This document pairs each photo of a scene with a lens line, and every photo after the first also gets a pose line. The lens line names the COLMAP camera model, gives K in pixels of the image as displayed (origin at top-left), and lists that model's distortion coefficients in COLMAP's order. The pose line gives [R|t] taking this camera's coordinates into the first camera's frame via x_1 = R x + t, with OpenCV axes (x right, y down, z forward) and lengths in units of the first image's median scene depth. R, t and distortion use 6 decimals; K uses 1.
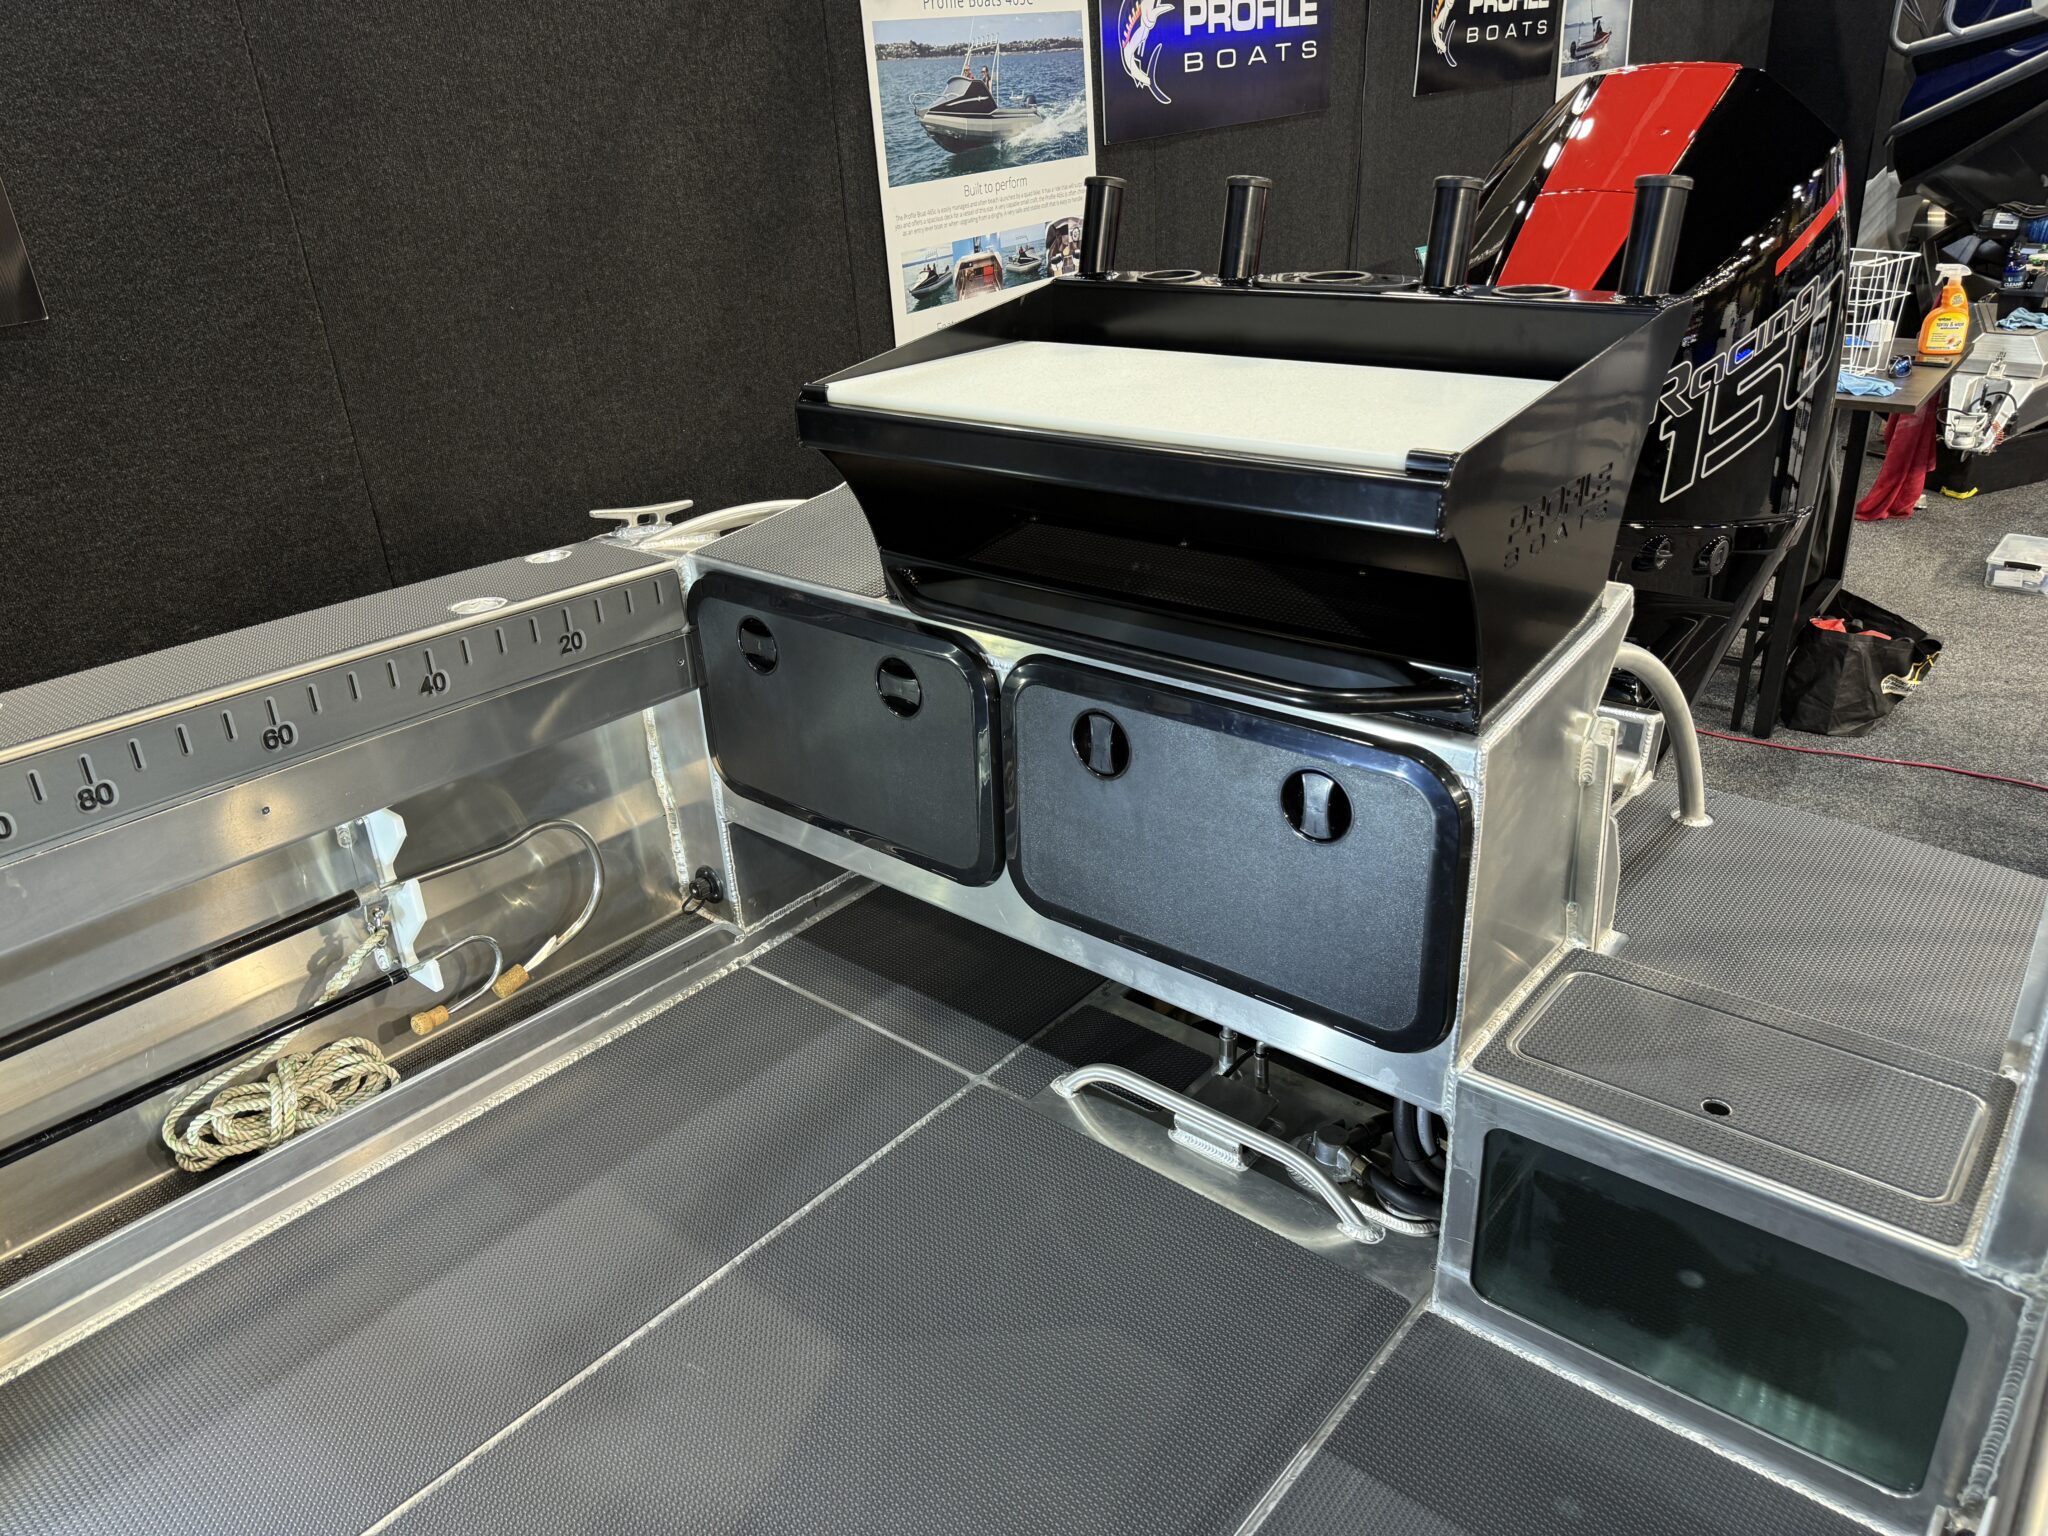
lens RADIAL K [[1456.4, 0, 1014.8], [0, 1456.4, 768.1], [0, 0, 1]] dist [0.018628, -0.027483]
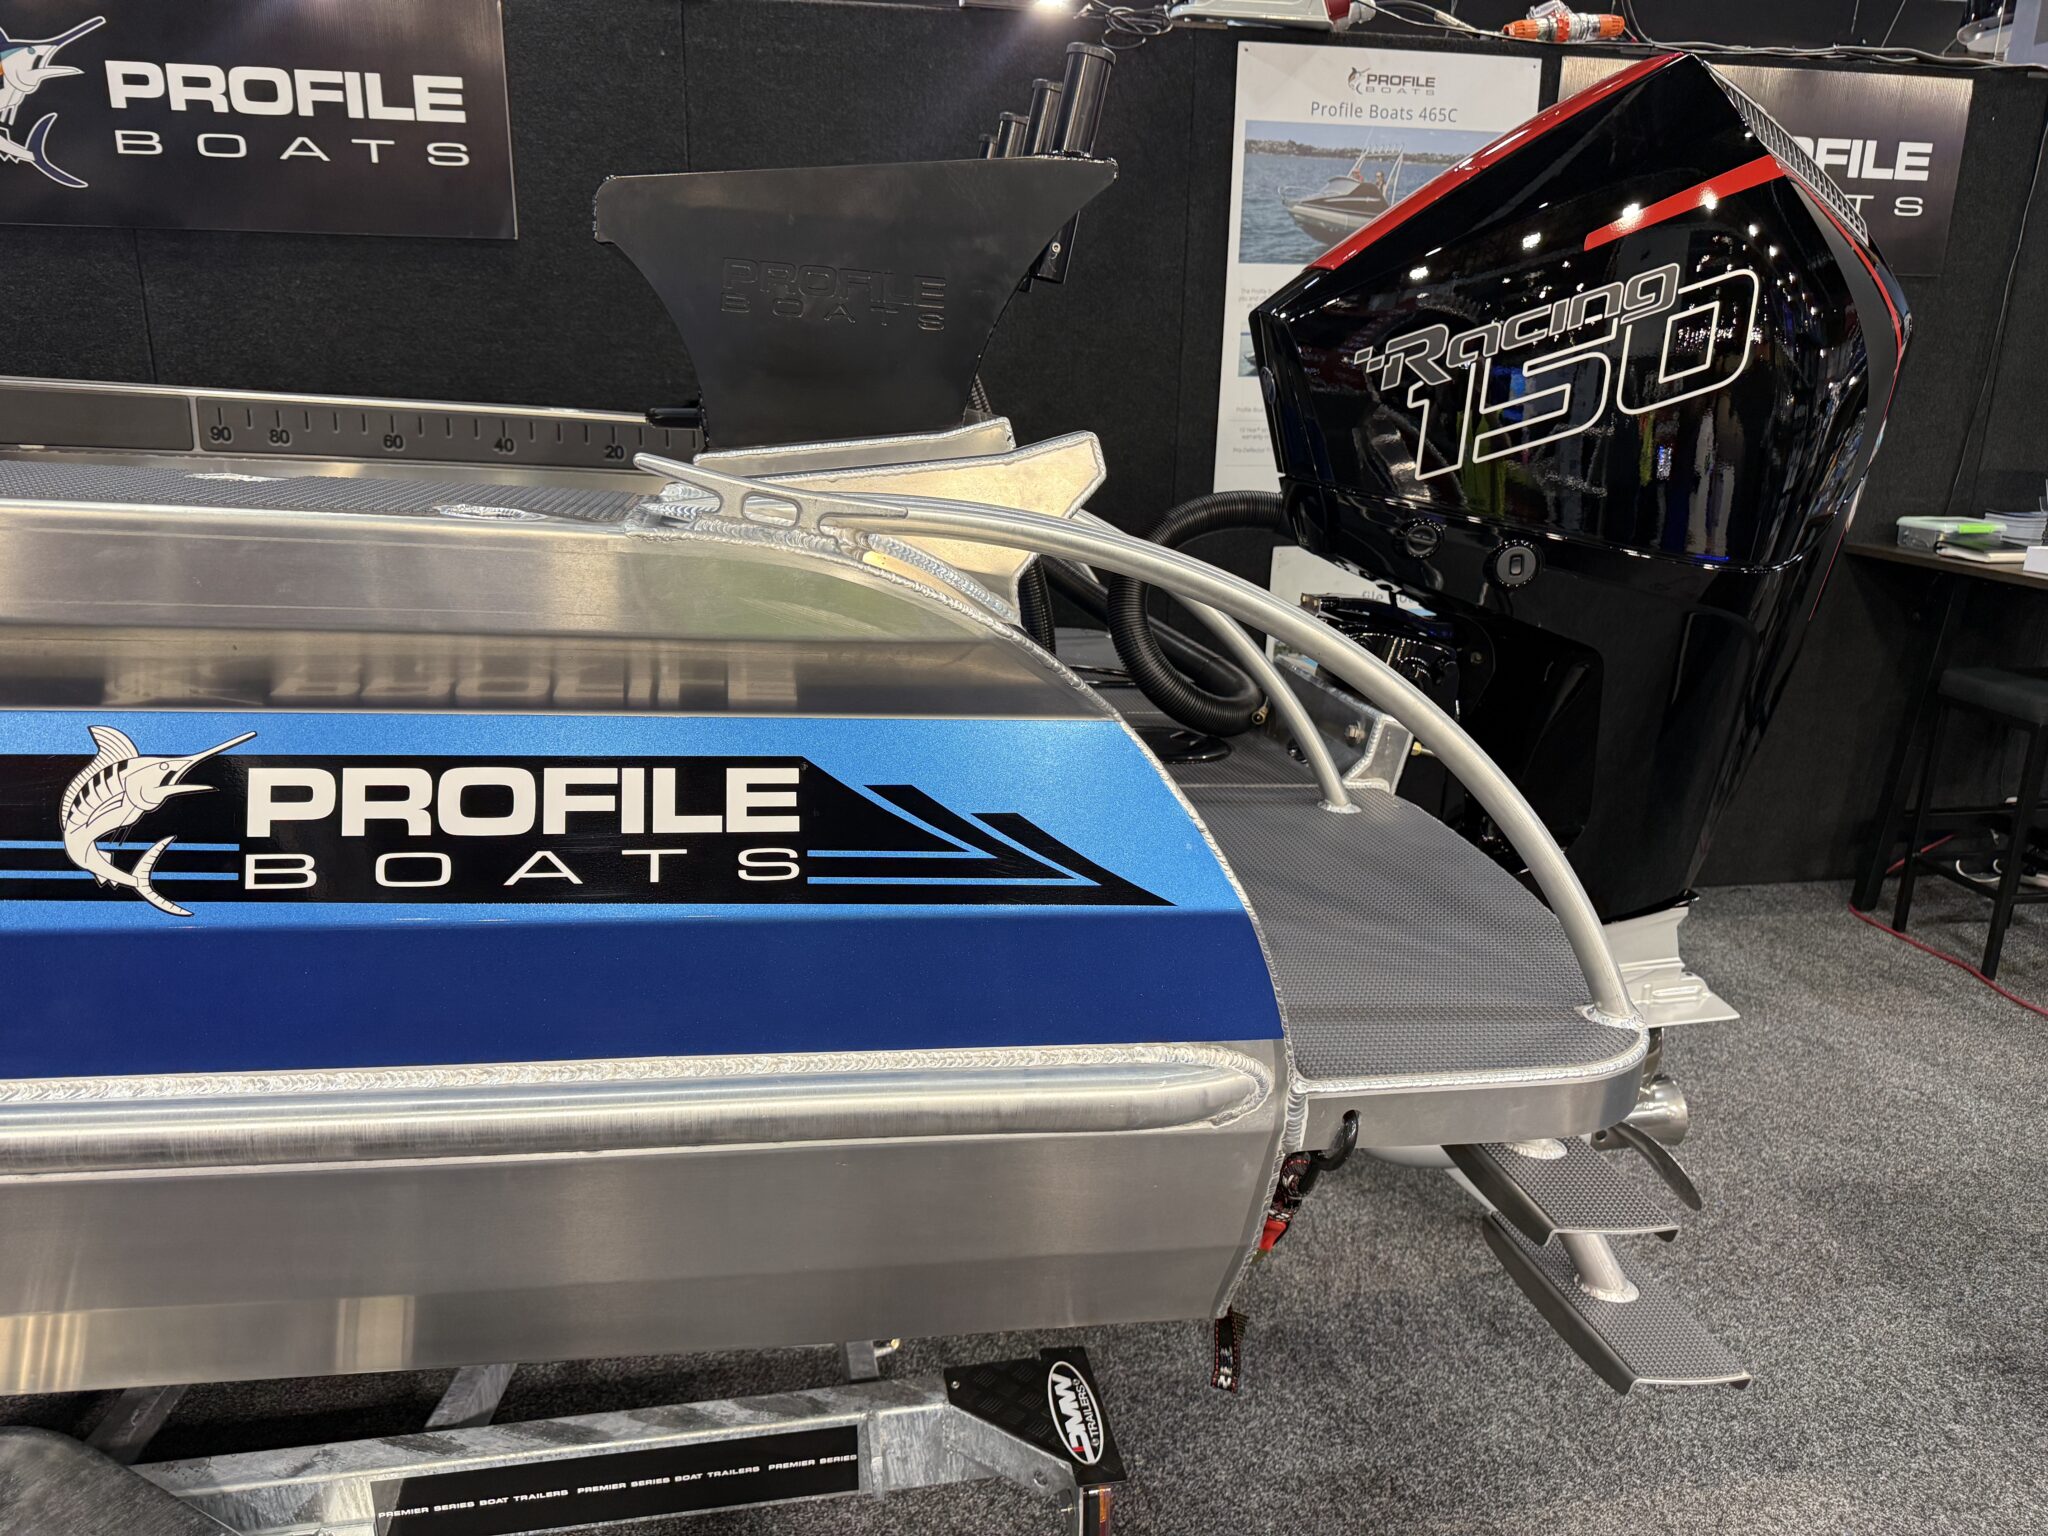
lens RADIAL K [[1457.8, 0, 1027.1], [0, 1457.8, 767.1], [0, 0, 1]] dist [0.005268, -0.004754]
pose [[0.761704, 0.246382, -0.599252, 0.760909], [-0.343899, 0.937586, -0.051639, 0.111353], [0.549127, 0.245416, 0.798893, 0.144556]]
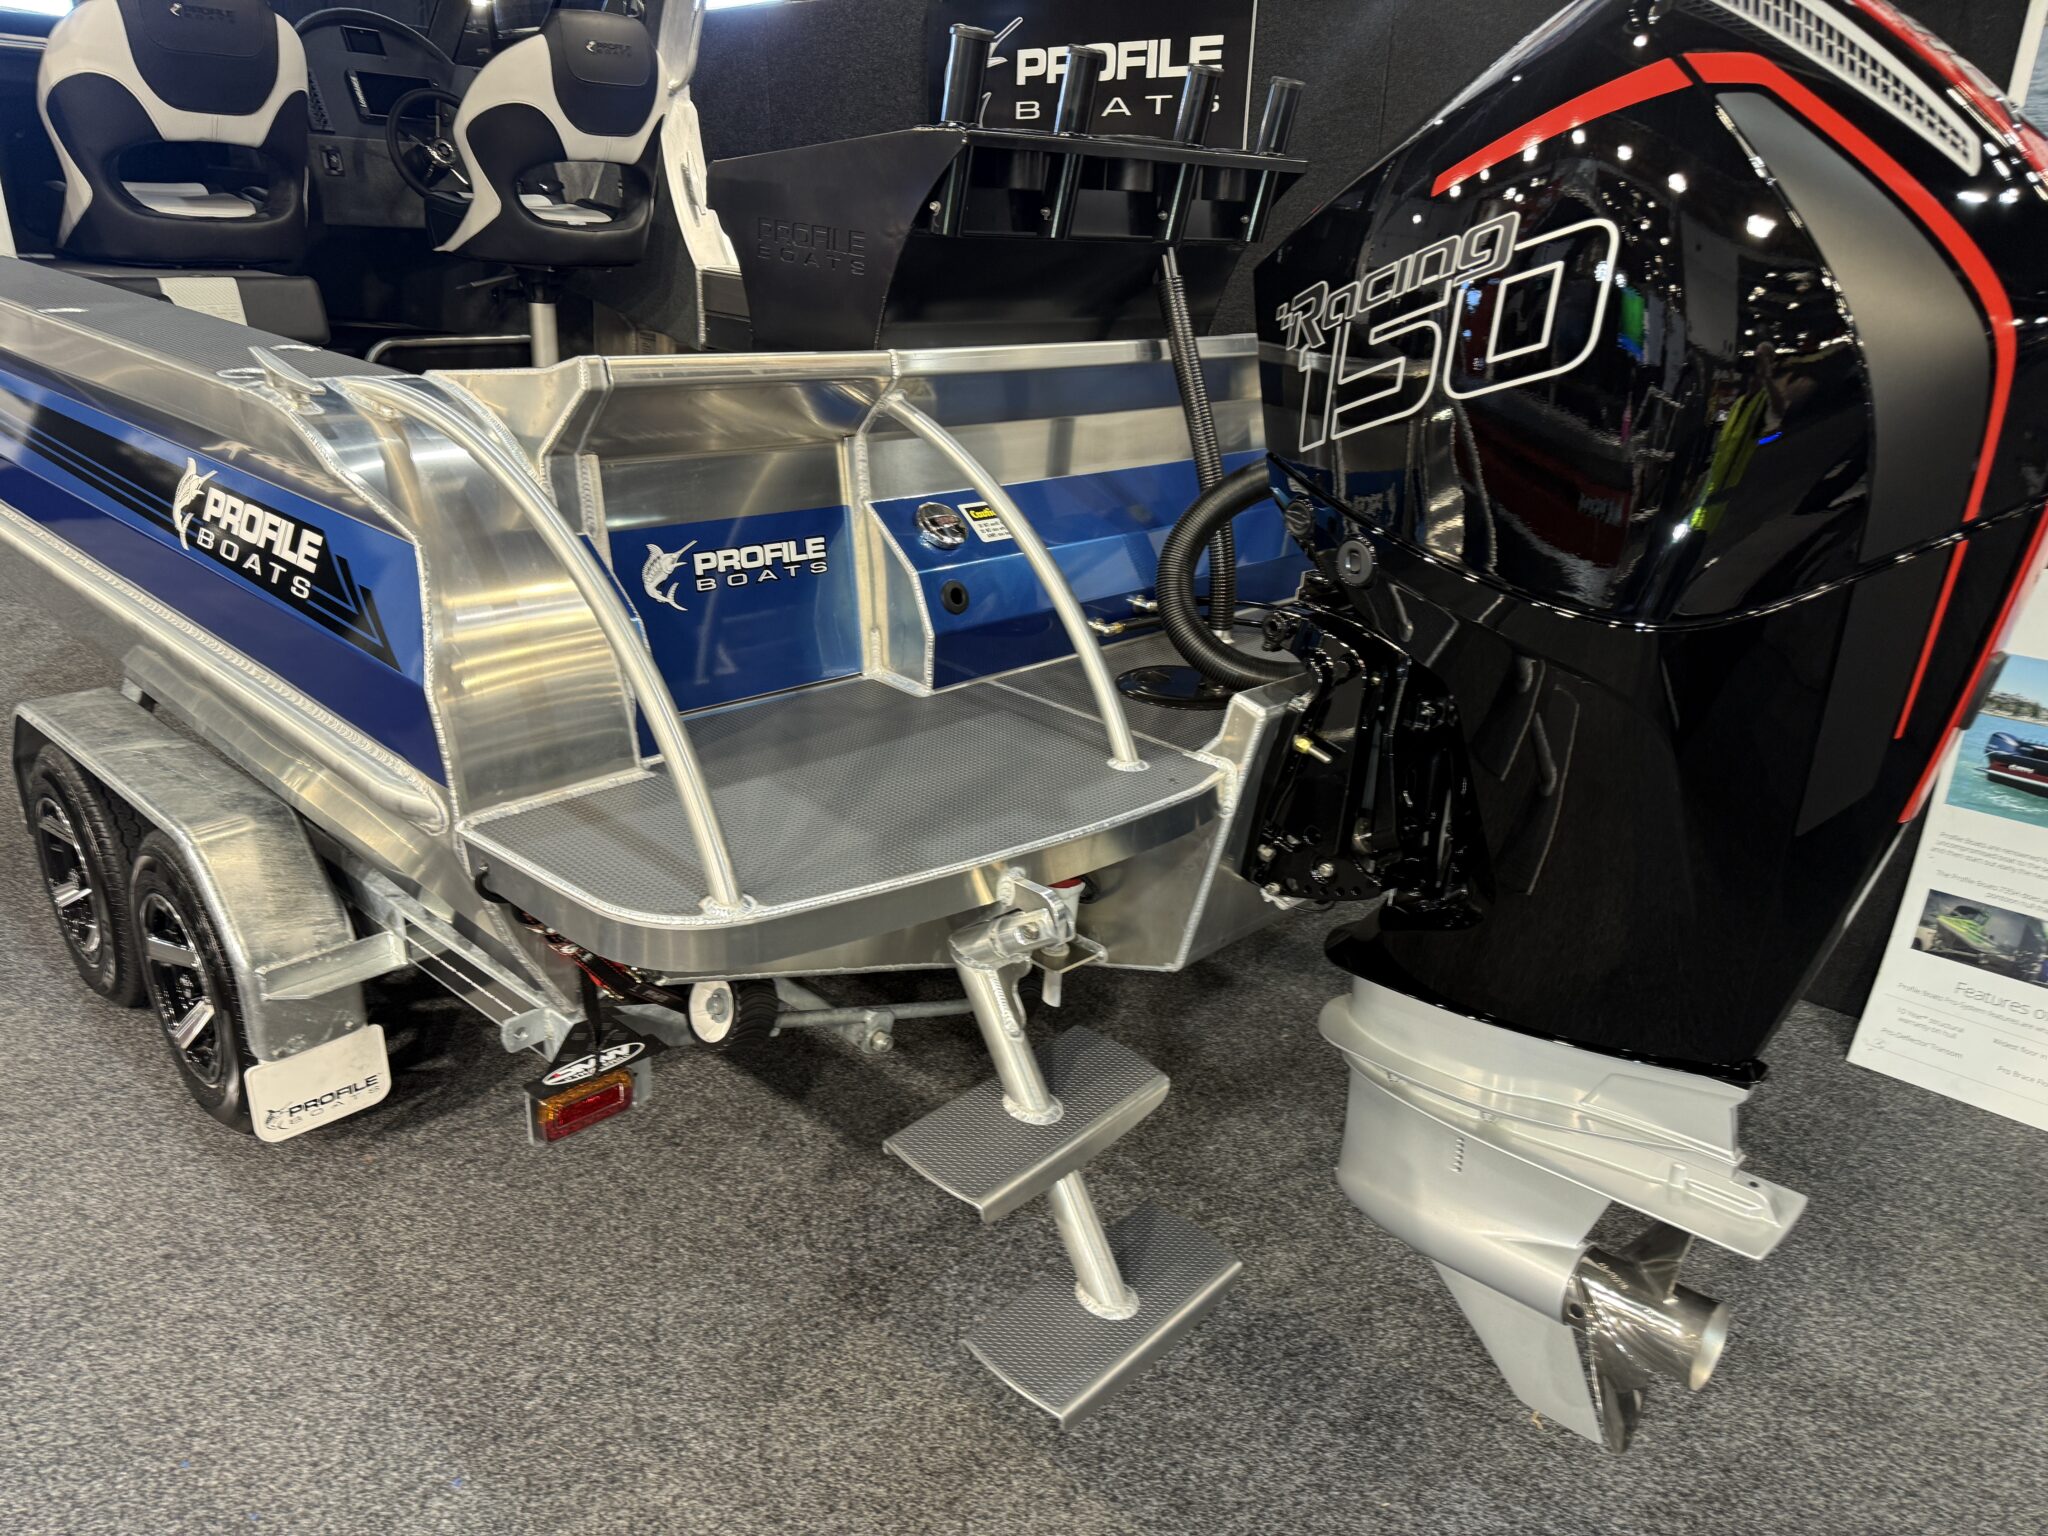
lens RADIAL K [[1459.4, 0, 1017.4], [0, 1459.4, 780.5], [0, 0, 1]] dist [0.002674, -0.002806]
pose [[-0.066981, 0.410550, -0.909374, 1.166378], [-0.465087, 0.793500, 0.392494, -0.254614], [0.882727, 0.449228, 0.137792, 0.729897]]
